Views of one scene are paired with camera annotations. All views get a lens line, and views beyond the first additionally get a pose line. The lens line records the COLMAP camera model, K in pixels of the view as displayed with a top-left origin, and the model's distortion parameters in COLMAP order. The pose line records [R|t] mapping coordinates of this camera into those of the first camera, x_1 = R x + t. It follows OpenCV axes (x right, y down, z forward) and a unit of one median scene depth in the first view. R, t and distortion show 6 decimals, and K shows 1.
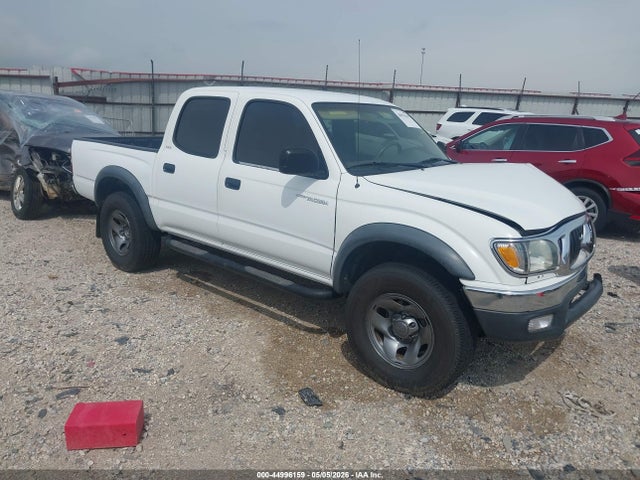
lens RADIAL K [[498.2, 0, 314.2], [0, 498.2, 239.8], [0, 0, 1]] dist [0.004173, -0.006780]
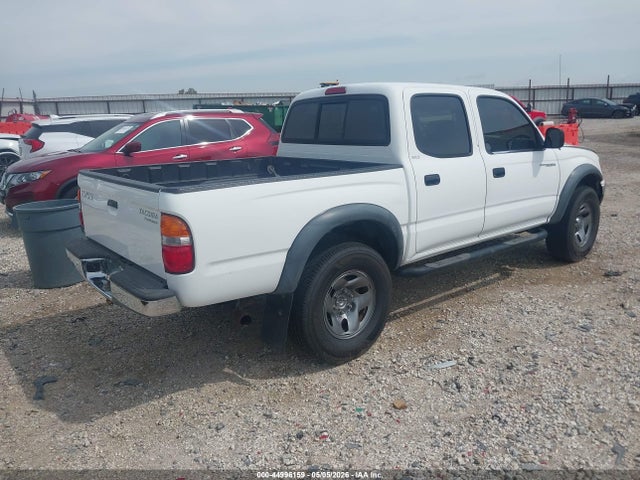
lens RADIAL K [[498.2, 0, 314.2], [0, 498.2, 239.8], [0, 0, 1]] dist [0.004173, -0.006780]
pose [[0.183779, -0.274520, 0.943856, -1.259458], [0.288911, 0.932884, 0.215075, -0.315058], [-0.939551, 0.233164, 0.250757, 1.097753]]
